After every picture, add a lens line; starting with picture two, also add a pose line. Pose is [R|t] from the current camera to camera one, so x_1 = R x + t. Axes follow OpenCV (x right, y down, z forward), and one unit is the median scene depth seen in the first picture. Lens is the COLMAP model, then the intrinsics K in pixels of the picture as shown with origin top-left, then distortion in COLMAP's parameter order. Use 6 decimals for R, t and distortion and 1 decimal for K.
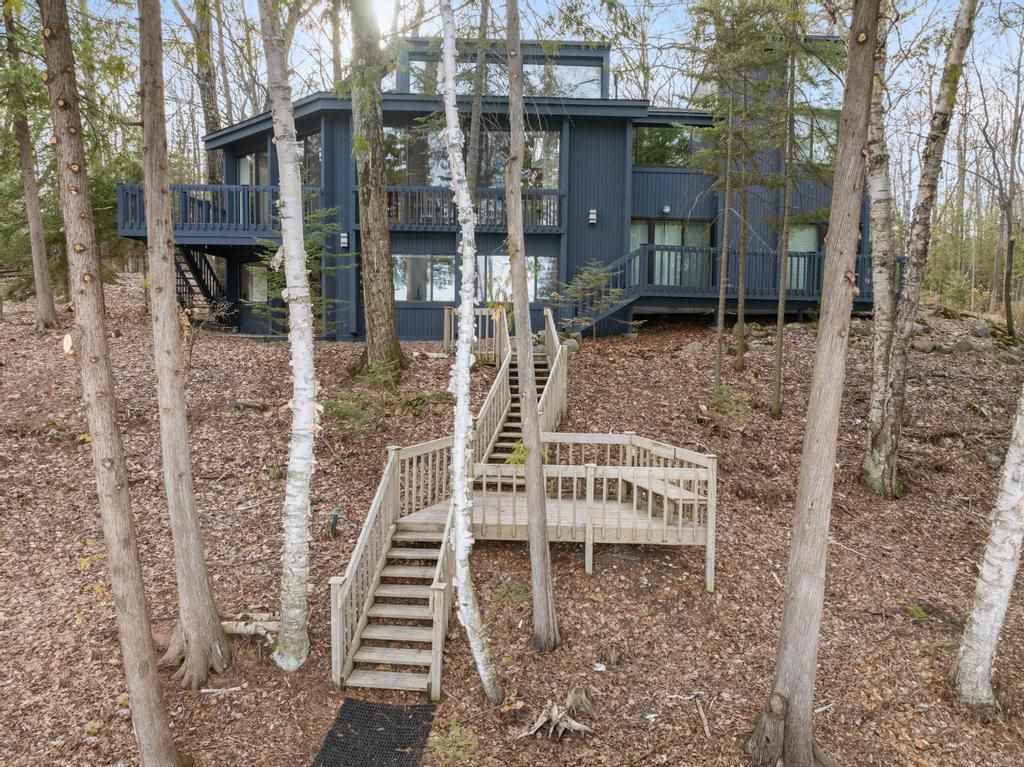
lens RADIAL K [[706.1, 0, 512.0], [0, 706.1, 383.5], [0, 0, 1]] dist [-0.040574, -0.001529]
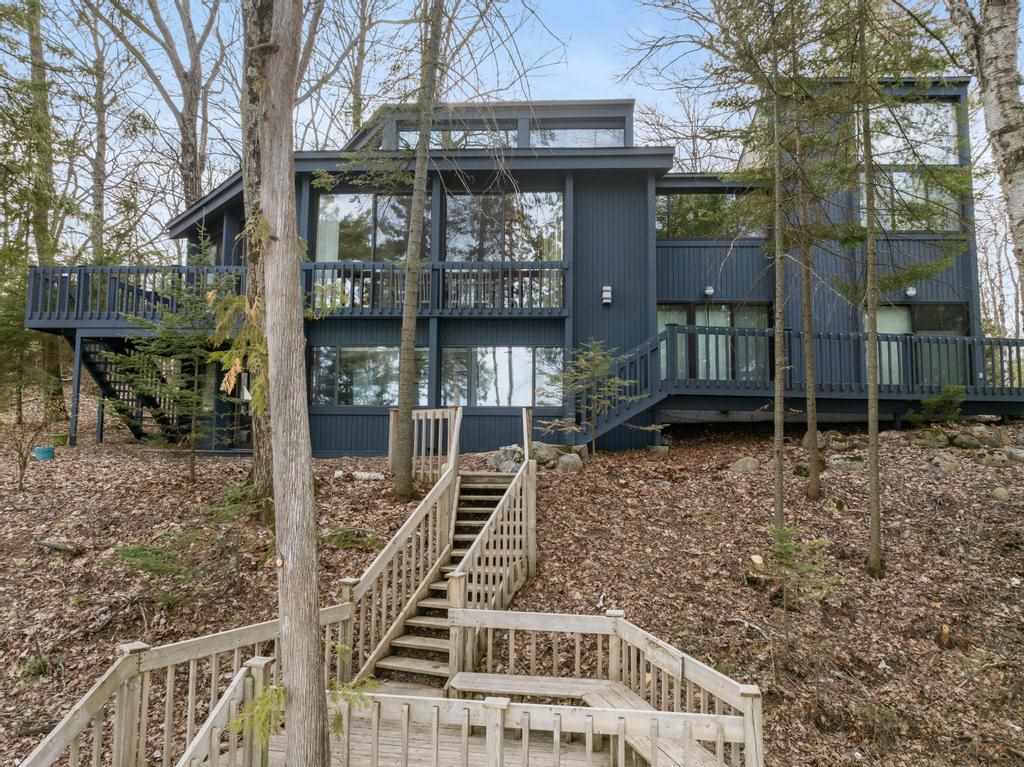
lens RADIAL K [[706.1, 0, 512.0], [0, 706.1, 383.5], [0, 0, 1]] dist [-0.040574, -0.001529]
pose [[0.994861, -0.011018, -0.100644, 0.107755], [-0.006325, 0.985356, -0.170393, -0.011473], [0.101048, 0.170154, 0.980223, 0.304615]]
